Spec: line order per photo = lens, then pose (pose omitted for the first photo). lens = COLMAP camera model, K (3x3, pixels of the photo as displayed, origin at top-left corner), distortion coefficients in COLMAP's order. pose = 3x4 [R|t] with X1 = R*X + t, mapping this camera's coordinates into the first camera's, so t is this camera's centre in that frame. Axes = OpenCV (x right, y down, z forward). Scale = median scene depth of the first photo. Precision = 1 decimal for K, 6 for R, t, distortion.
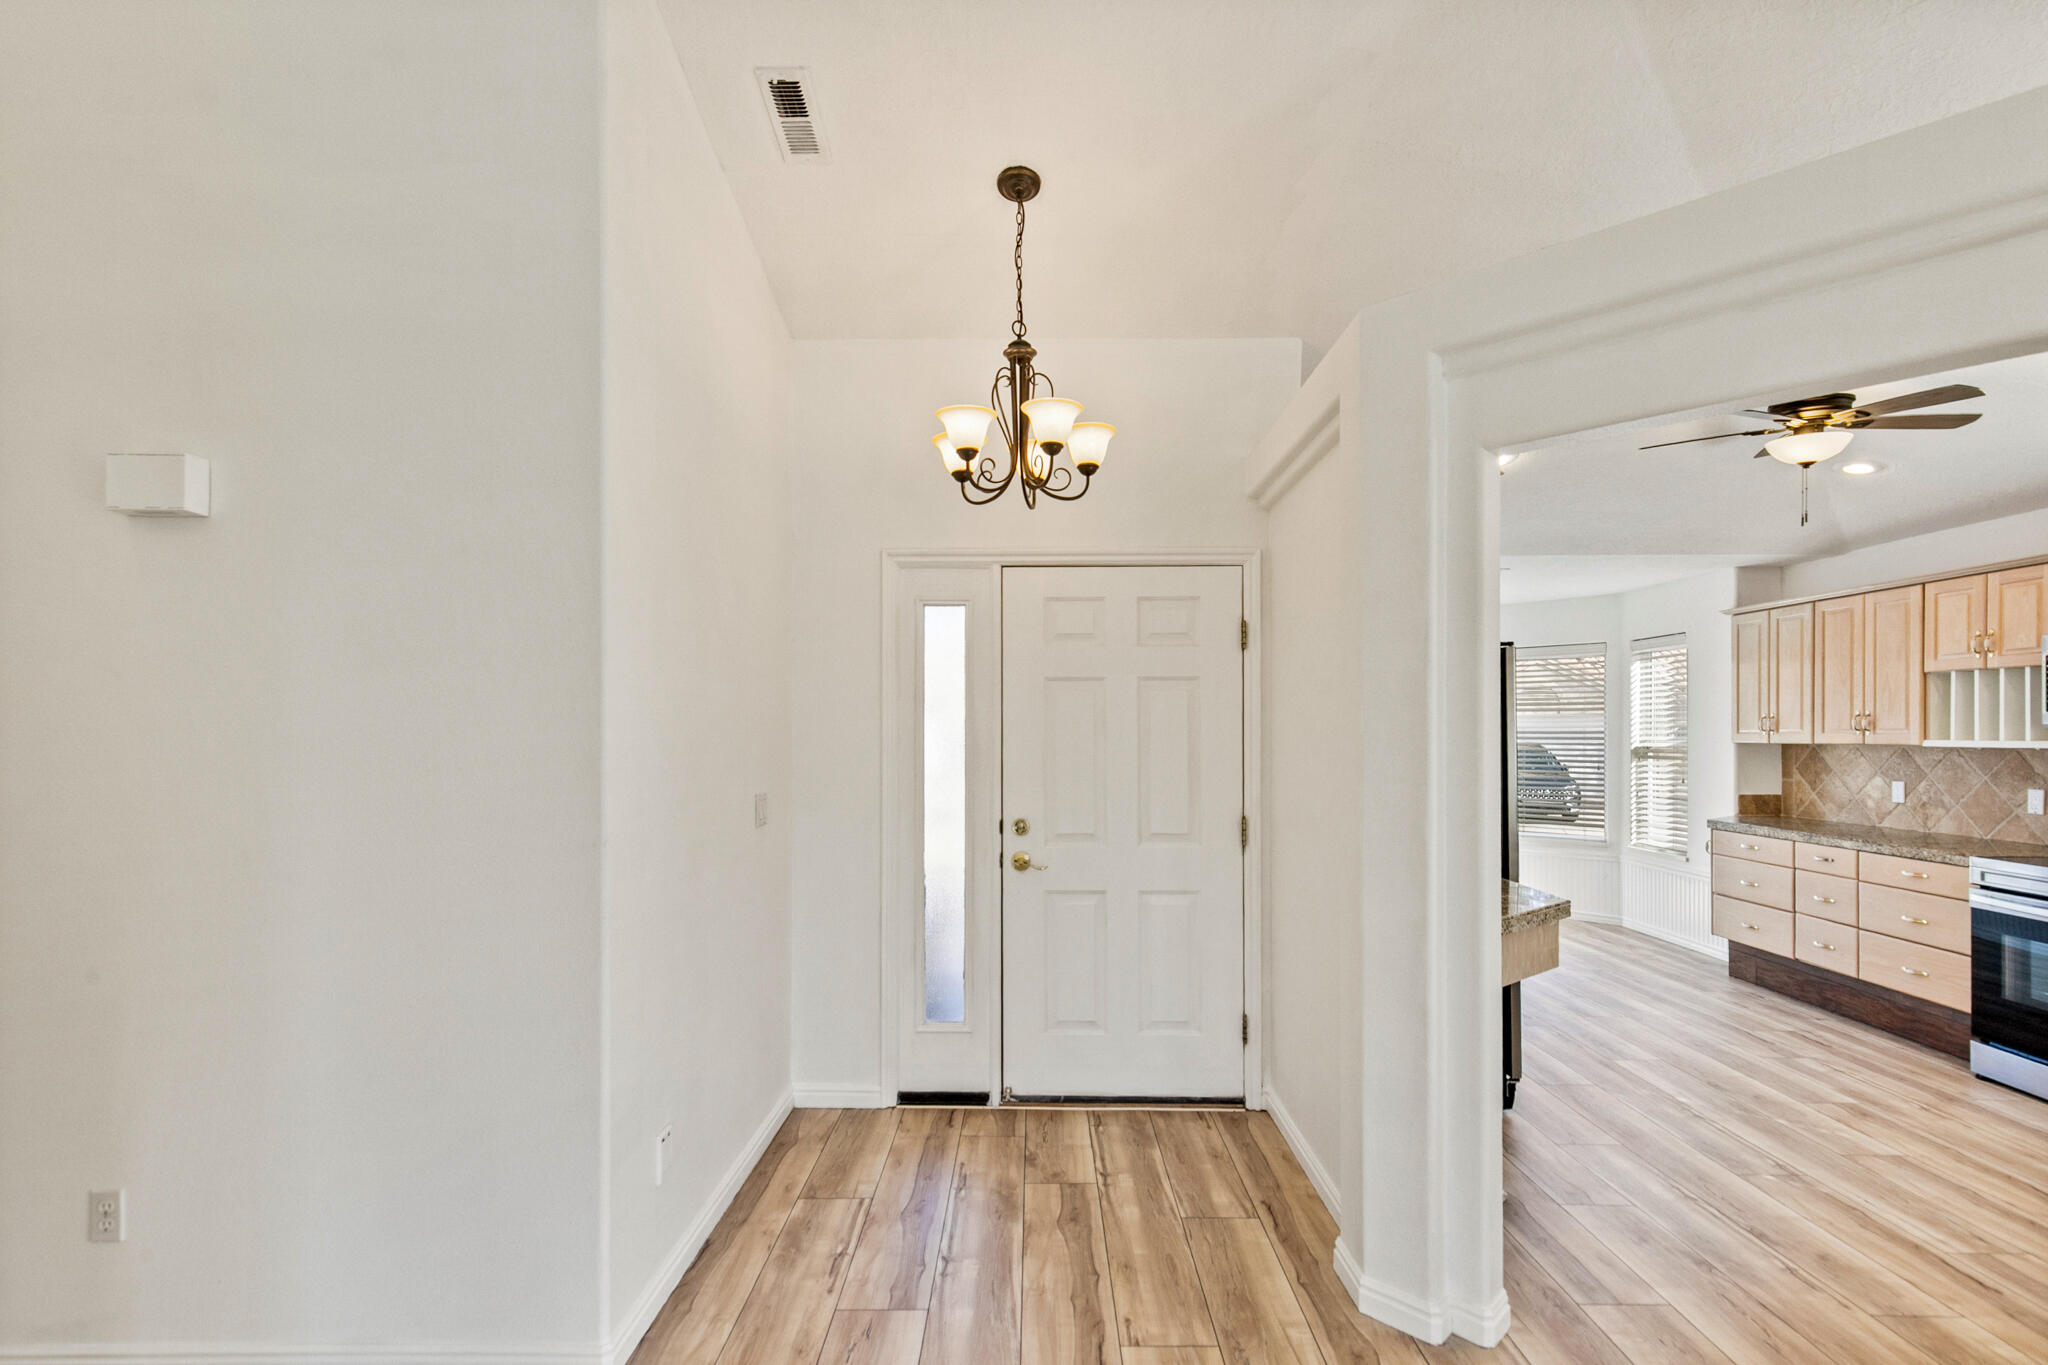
lens RADIAL K [[944.6, 0, 1027.9], [0, 944.6, 723.9], [0, 0, 1]] dist [0.001307, 0.000225]
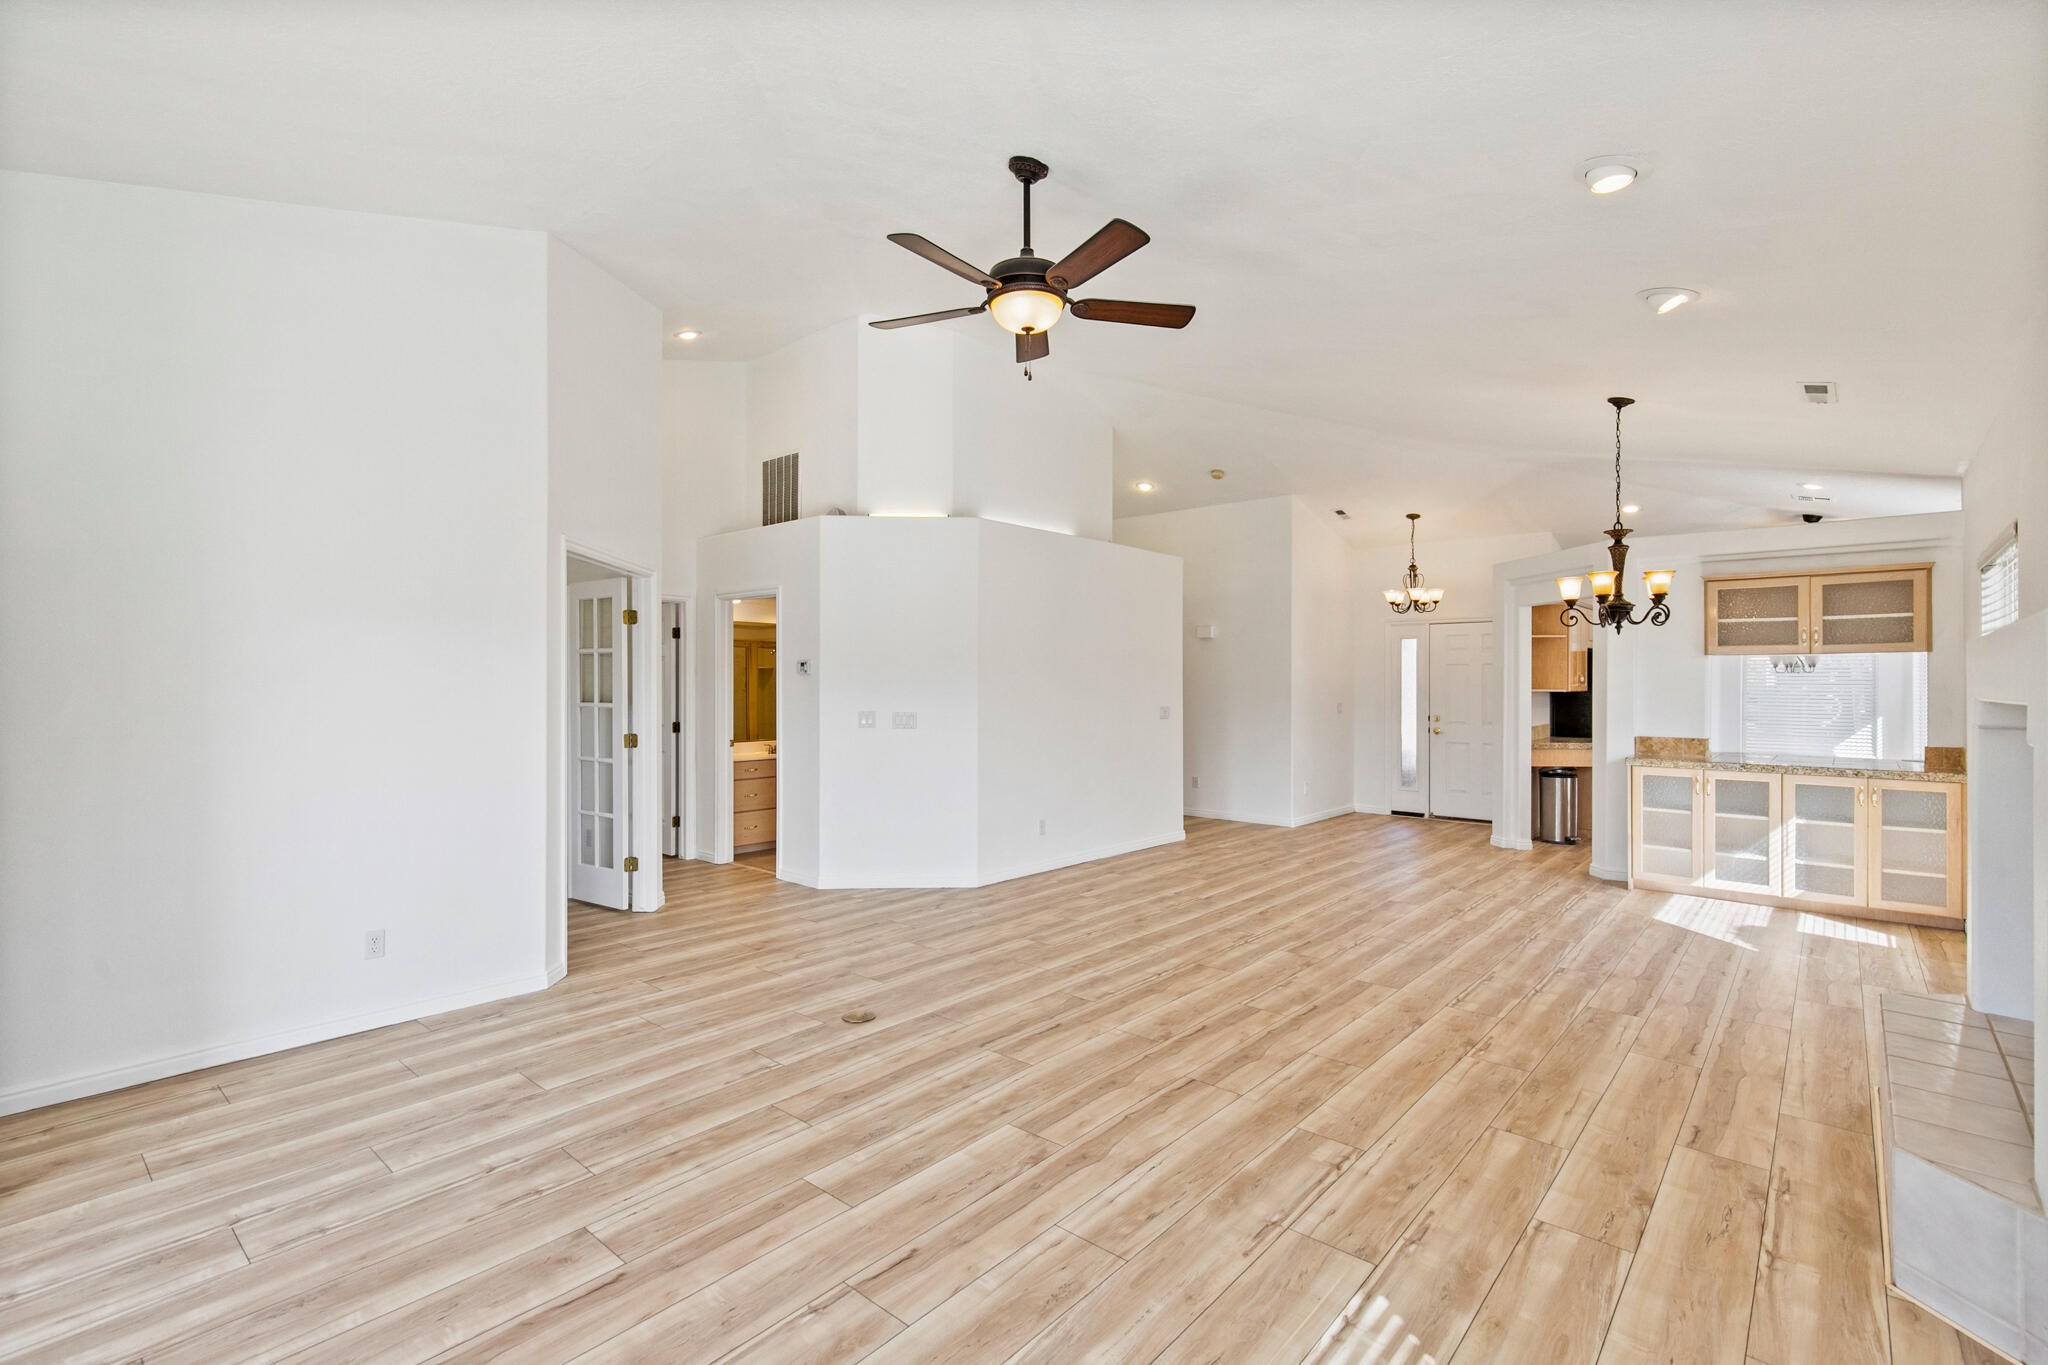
lens RADIAL K [[929.6, 0, 1027.1], [0, 929.6, 683.5], [0, 0, 1]] dist [0.005792, 0.000061]
pose [[0.764444, 0.001130, -0.644689, 0.679448], [0.002116, 0.999989, 0.004262, -0.005542], [0.644686, -0.004623, 0.764433, -1.511070]]
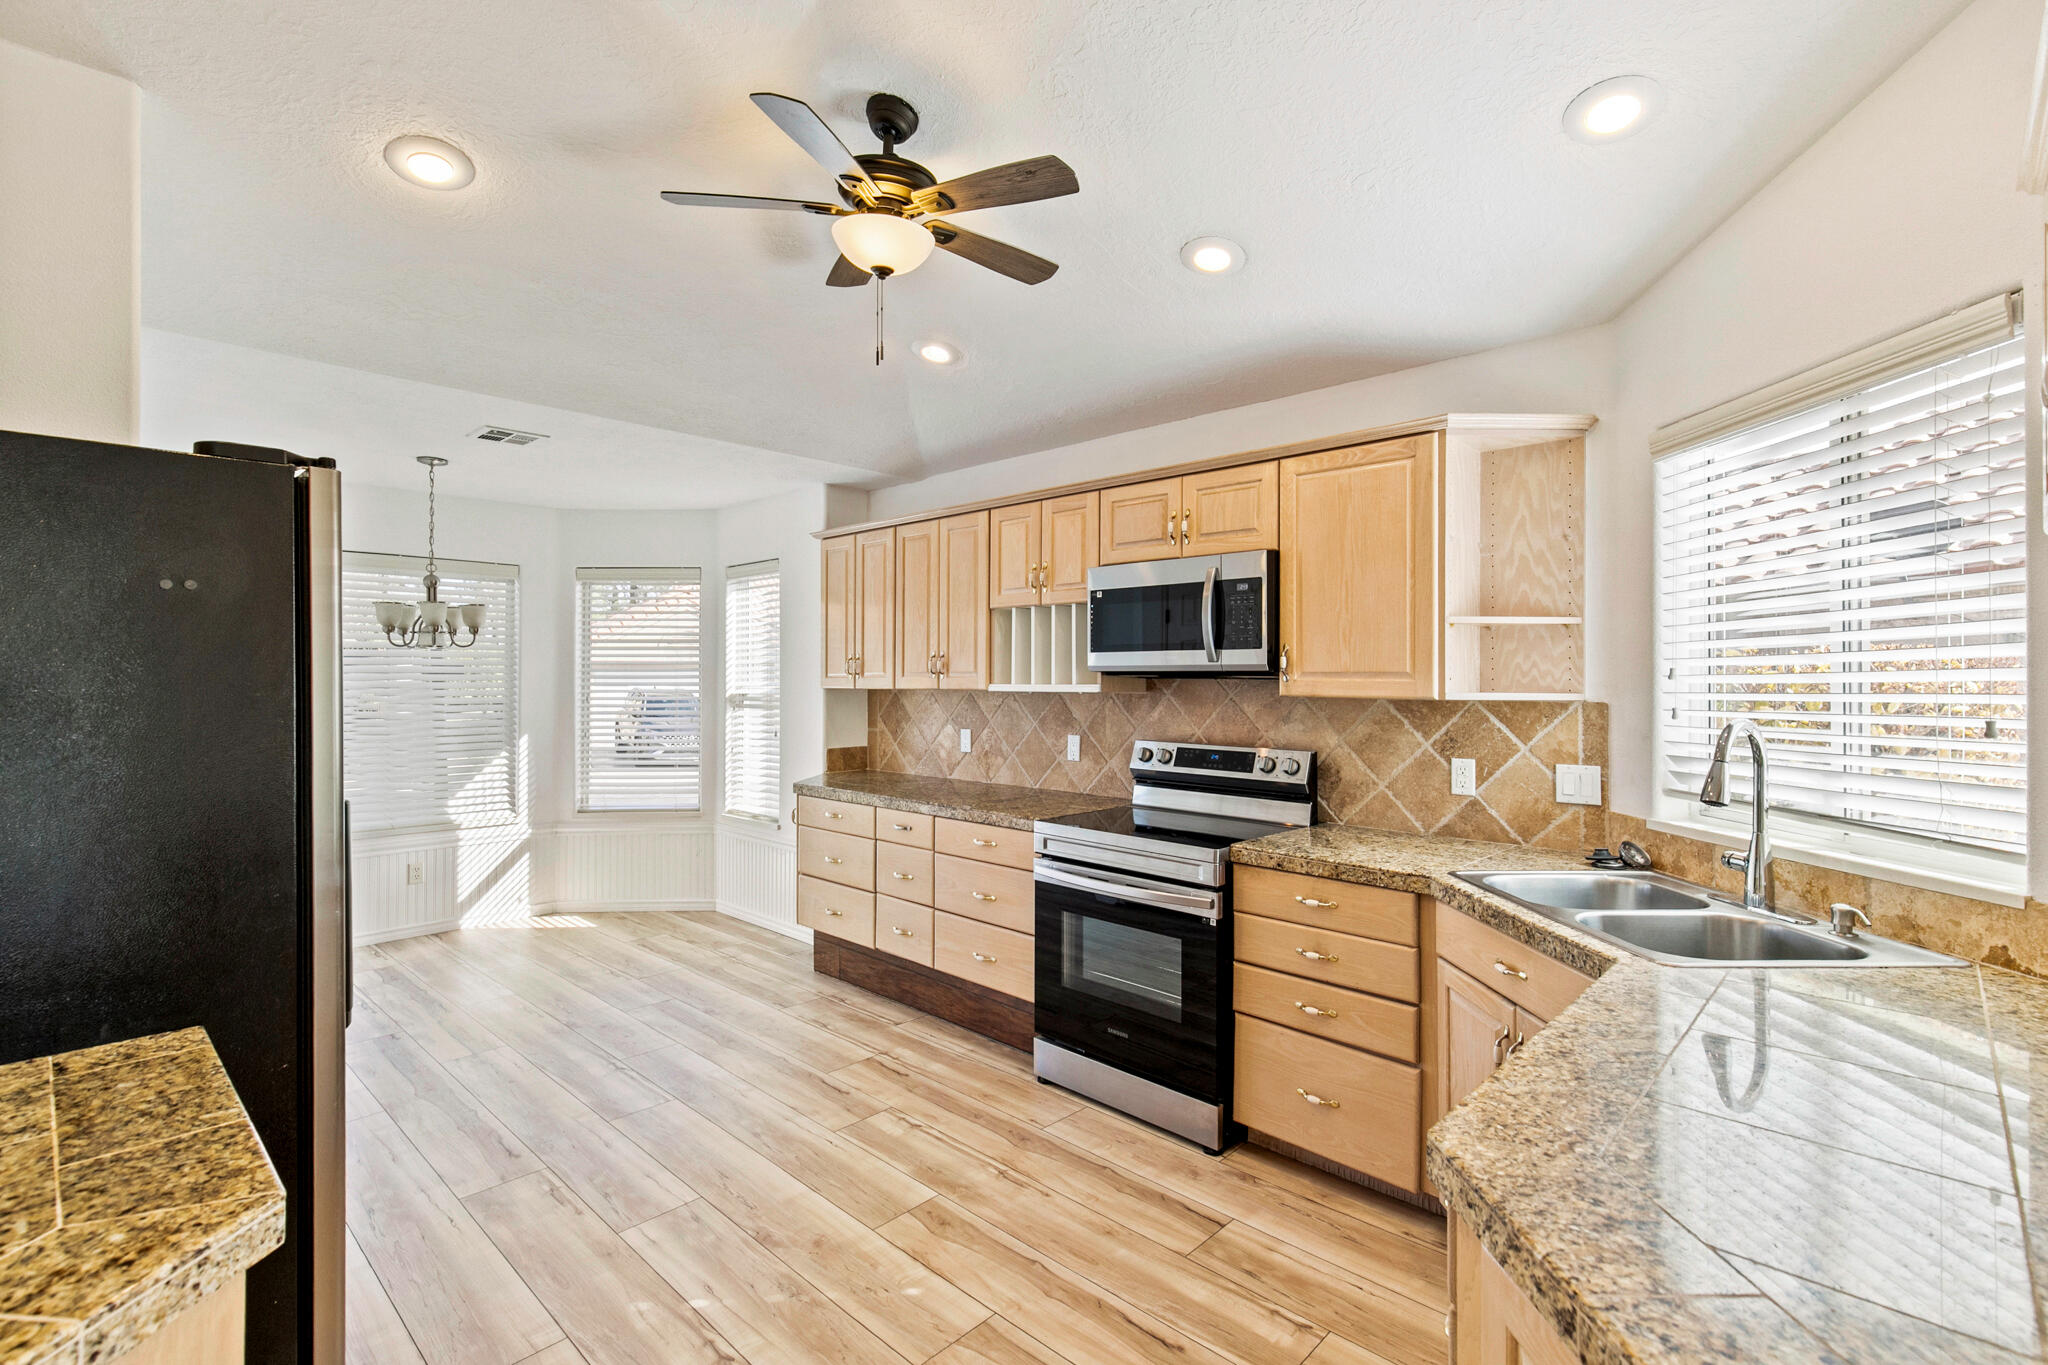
lens RADIAL K [[926.6, 0, 1024.6], [0, 926.6, 675.8], [0, 0, 1]] dist [0.015401, -0.000021]
pose [[0.677657, 0.000257, 0.735378, 0.339247], [-0.004035, 0.999986, 0.003368, 0.006372], [-0.735367, -0.005249, 0.677649, 0.397889]]
